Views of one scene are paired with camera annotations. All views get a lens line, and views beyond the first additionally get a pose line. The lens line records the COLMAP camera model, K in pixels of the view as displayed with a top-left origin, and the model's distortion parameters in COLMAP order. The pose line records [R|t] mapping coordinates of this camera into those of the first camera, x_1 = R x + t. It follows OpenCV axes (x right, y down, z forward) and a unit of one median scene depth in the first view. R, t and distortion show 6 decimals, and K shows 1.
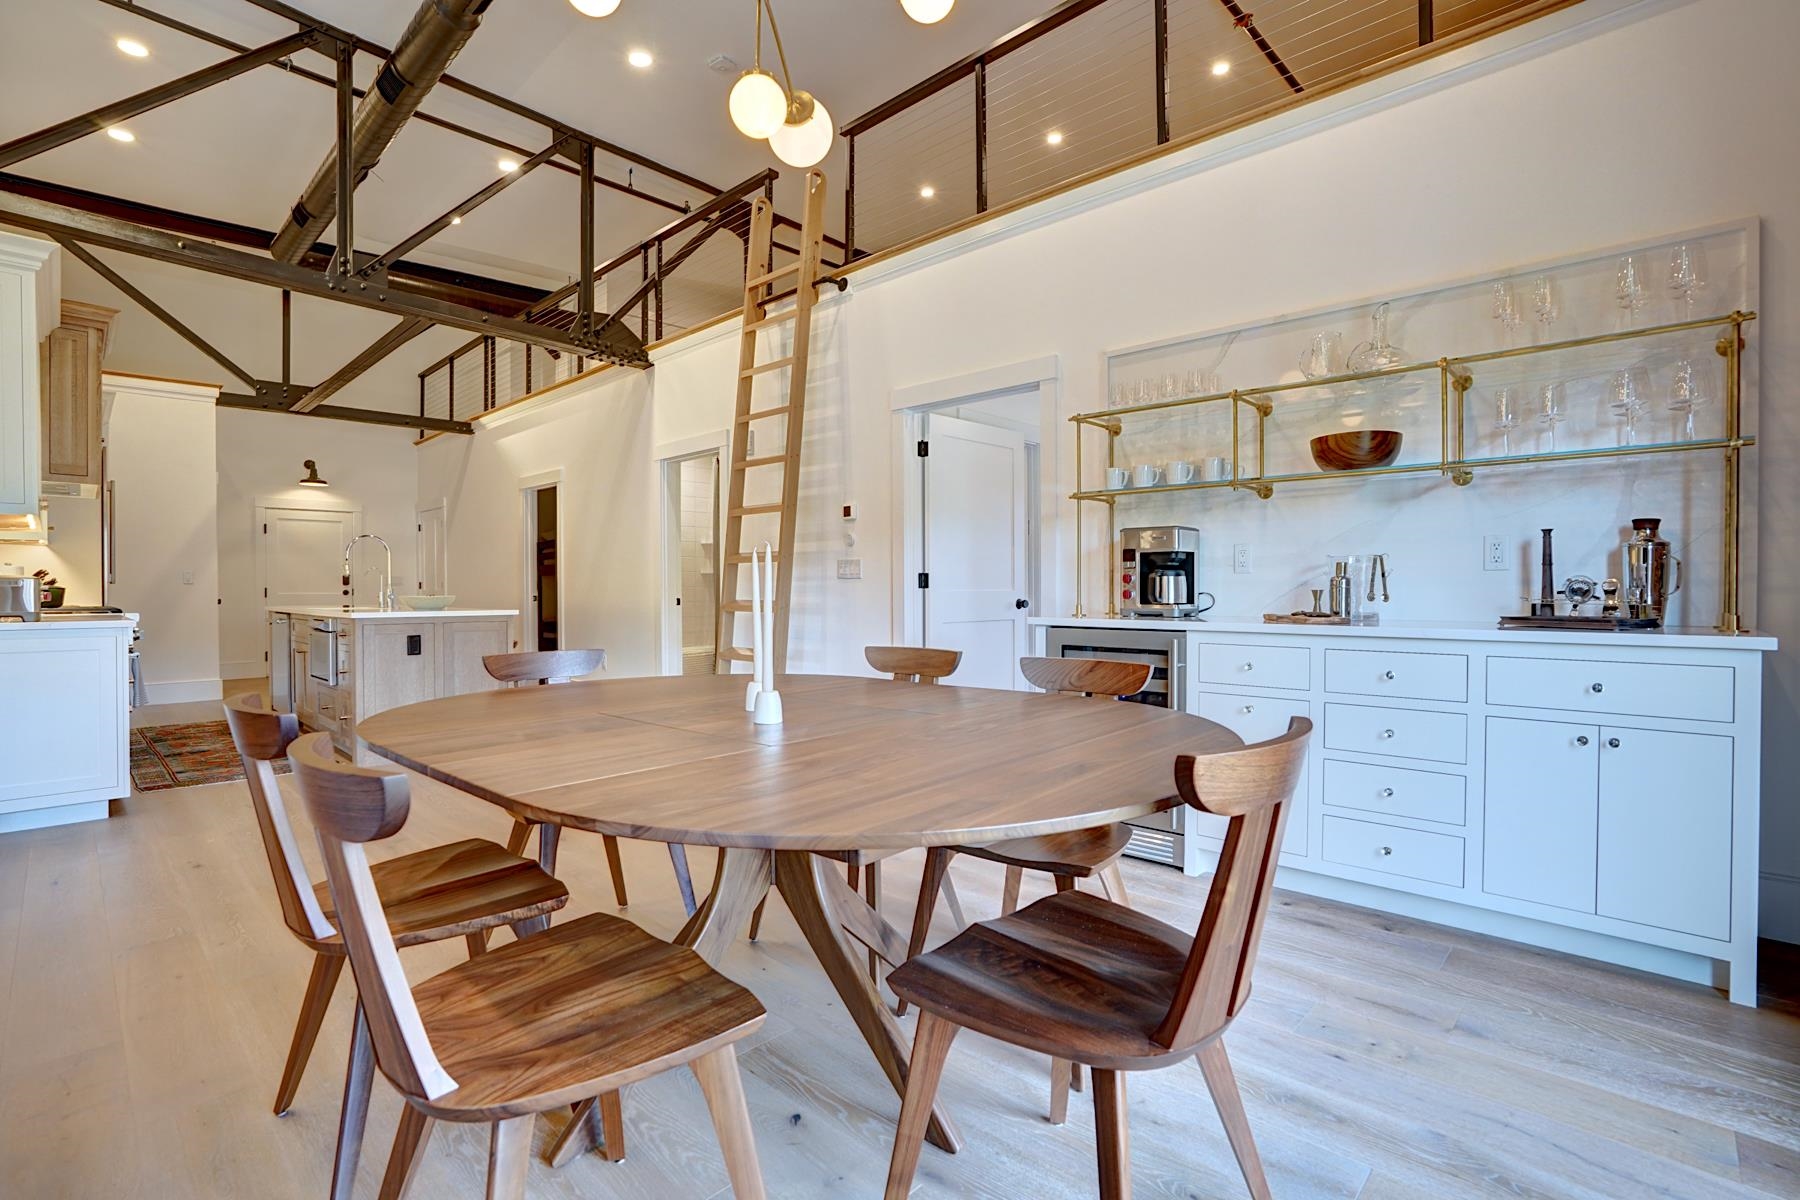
lens RADIAL K [[840.8, 0, 885.3], [0, 840.8, 595.4], [0, 0, 1]] dist [-0.065220, 0.026082]
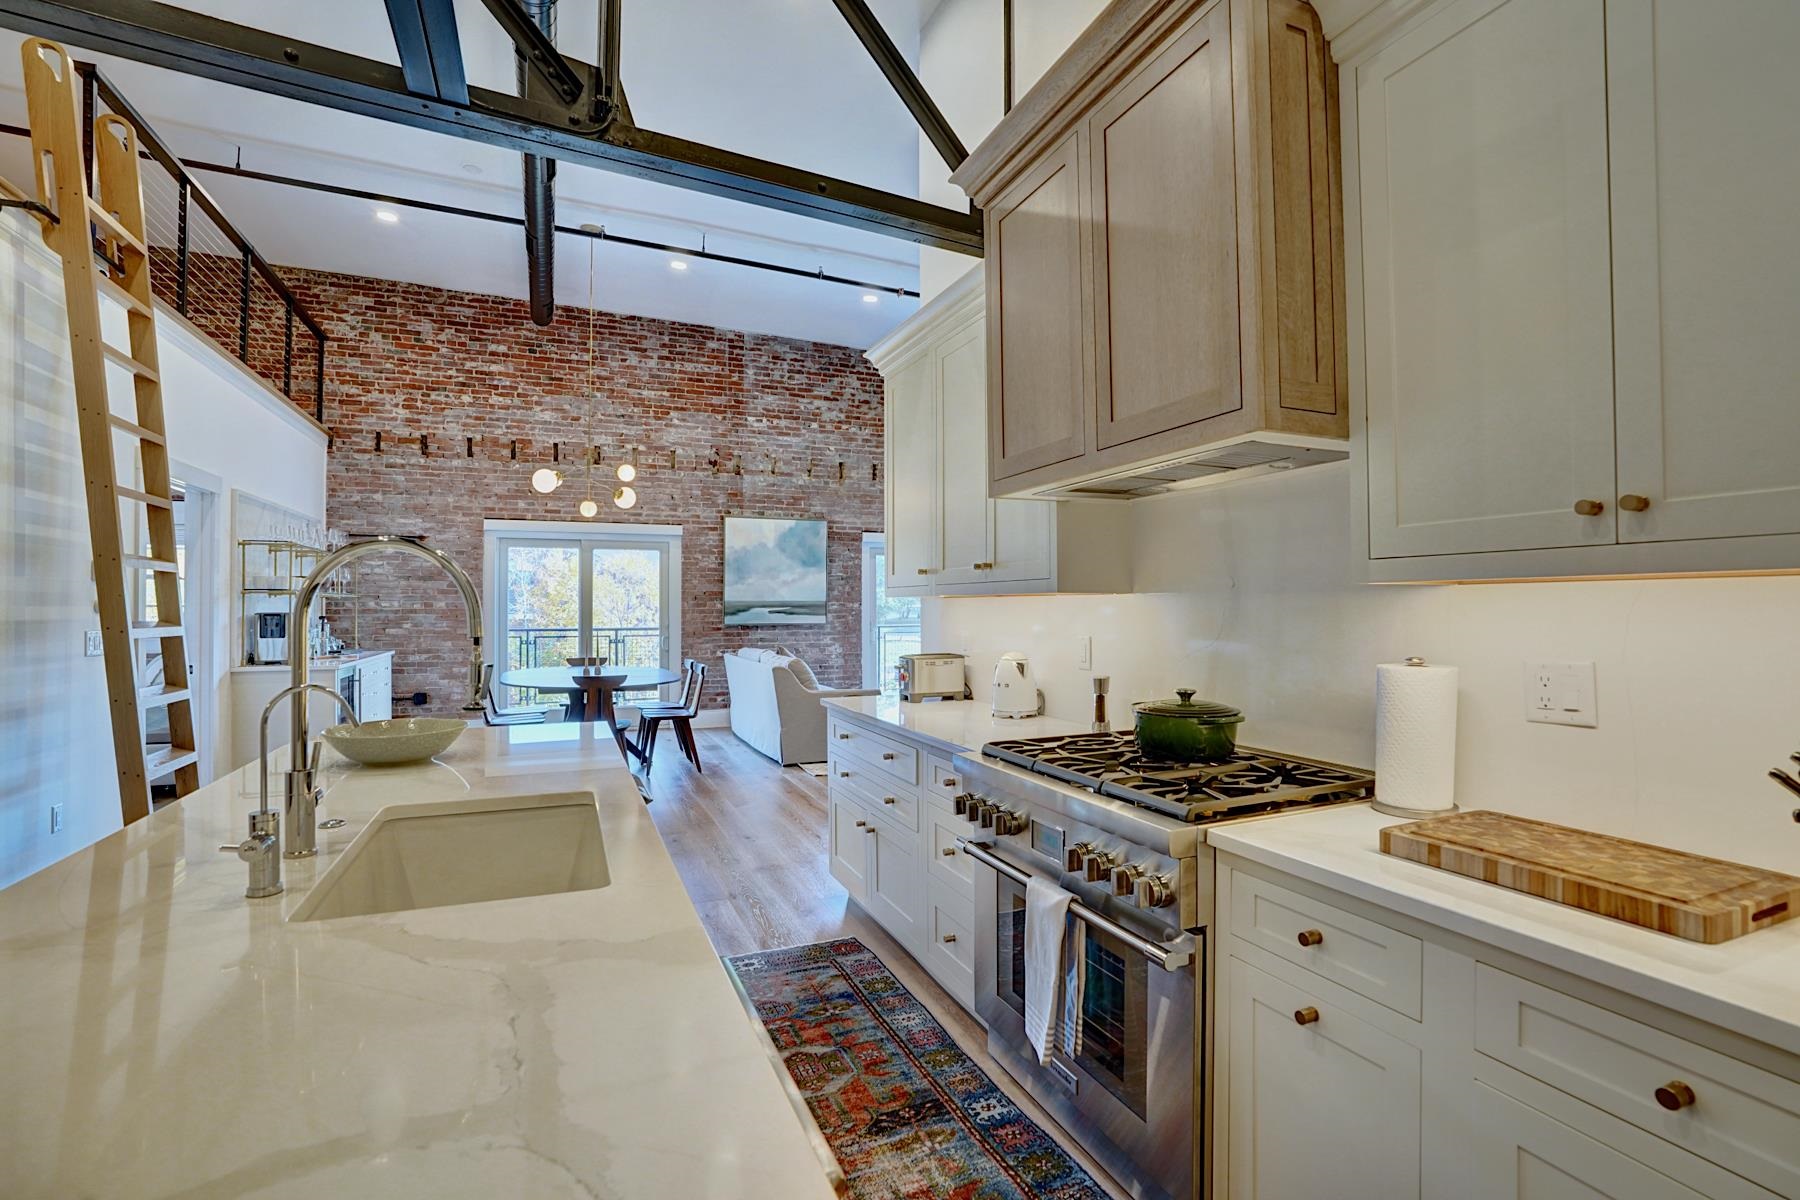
lens RADIAL K [[840.8, 0, 901.1], [0, 840.8, 600.4], [0, 0, 1]] dist [-0.065220, 0.026082]
pose [[-0.921982, 0.006886, 0.387173, -1.022850], [0.007948, 0.999968, 0.001142, -0.065262], [-0.387152, 0.004130, -0.922007, 1.390096]]
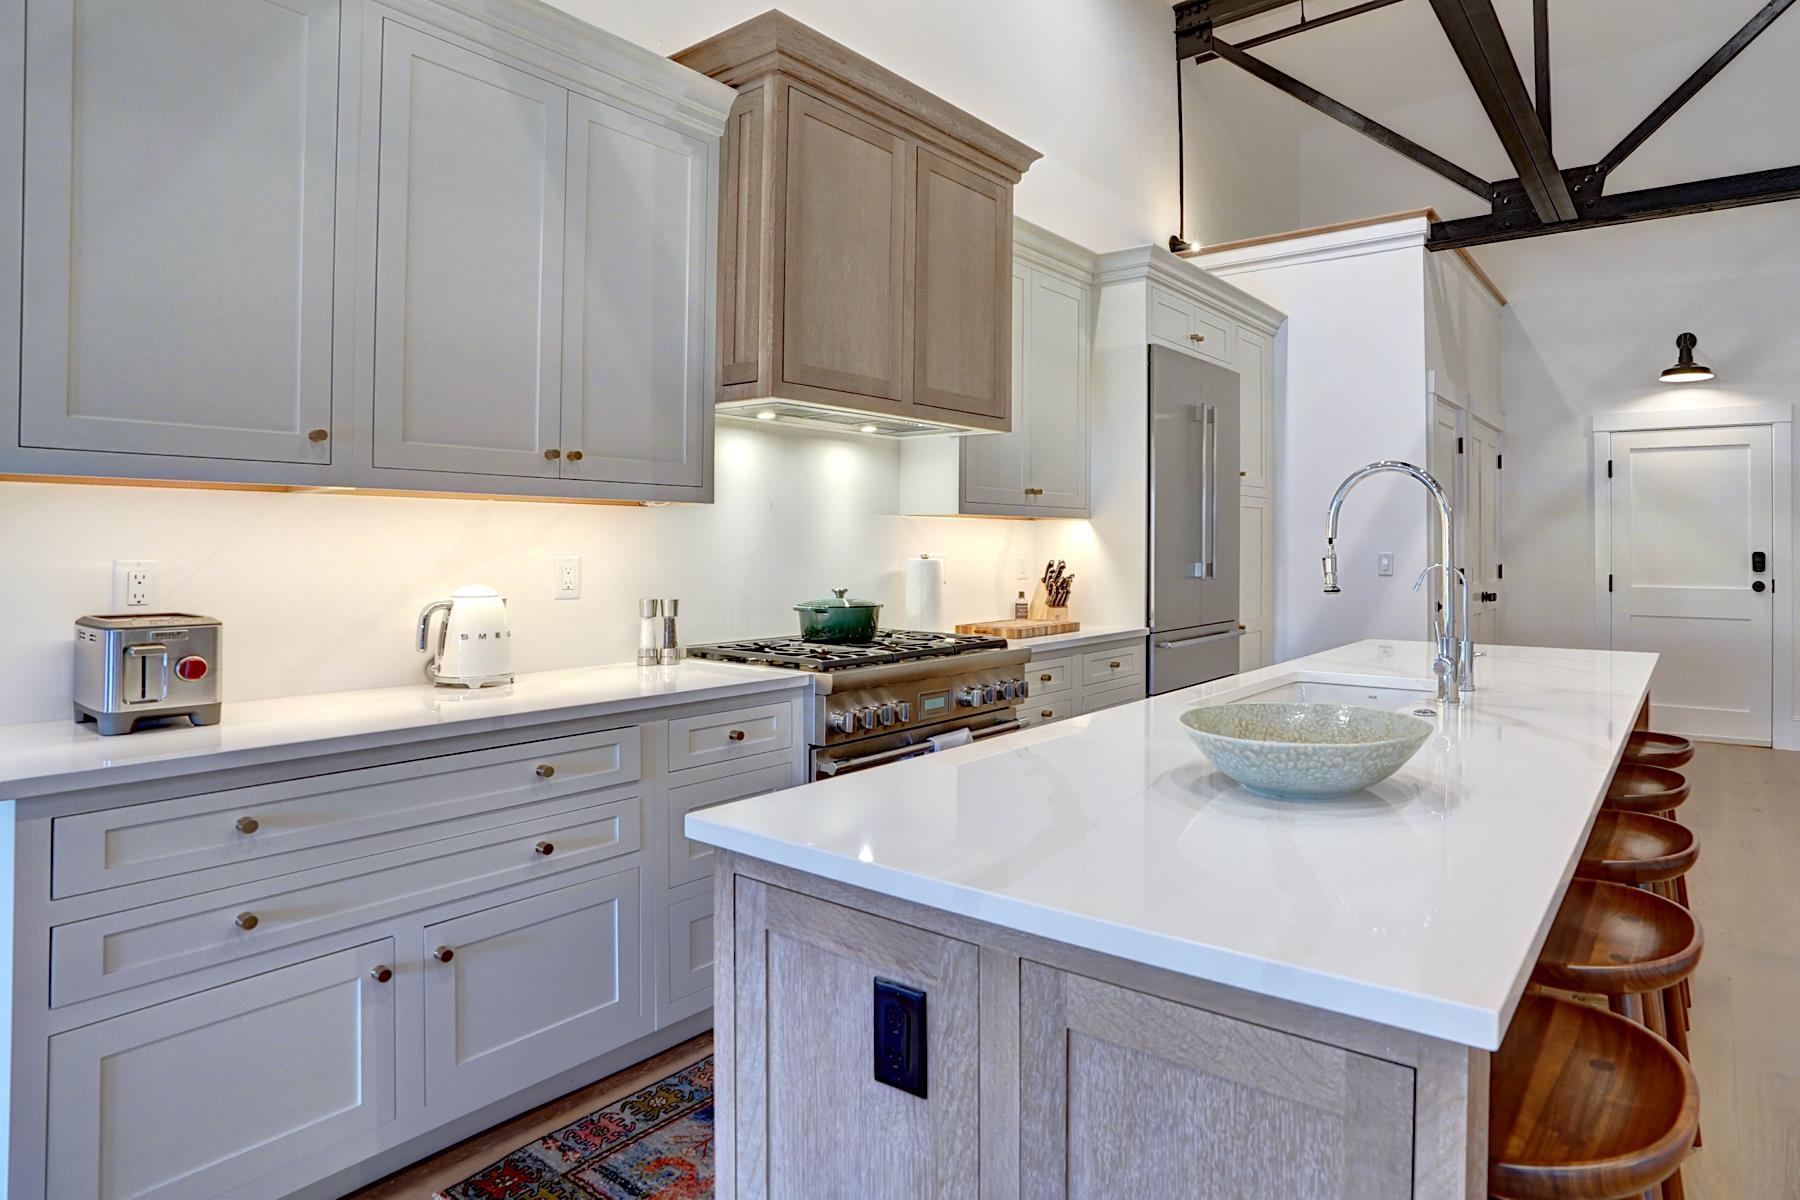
lens RADIAL K [[994.9, 0, 1074.3], [0, 994.9, 526.0], [0, 0, 1]] dist [-0.057552, 0.013160]
pose [[0.197540, -0.015954, -0.980165, -0.339556], [-0.012305, 0.999748, -0.018753, -0.048680], [0.980218, 0.015765, 0.197294, 0.968809]]
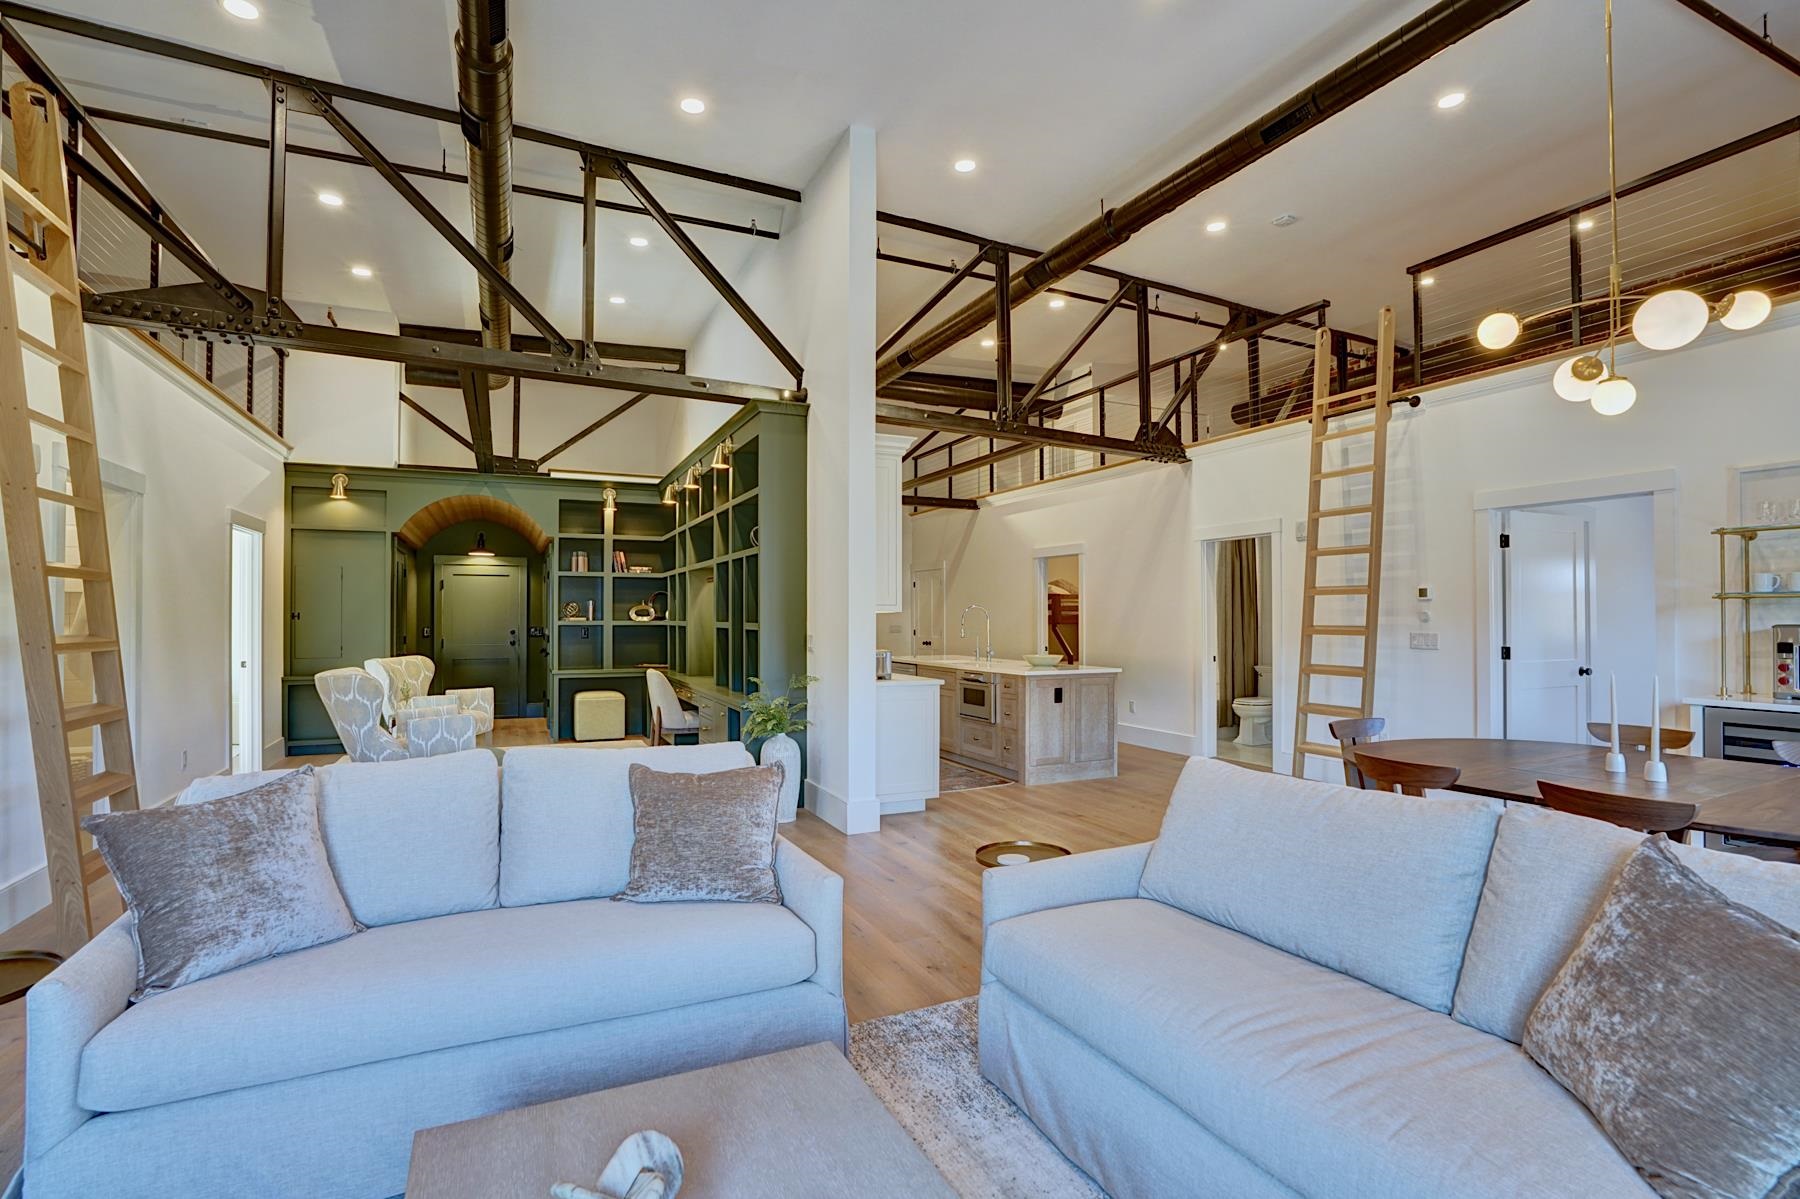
lens RADIAL K [[840.8, 0, 906.6], [0, 840.8, 610.1], [0, 0, 1]] dist [-0.065220, 0.026082]
pose [[0.937851, -0.001272, -0.347035, -0.323825], [-0.004862, 0.999847, -0.016803, -0.051541], [0.347003, 0.017446, 0.937702, -0.343687]]
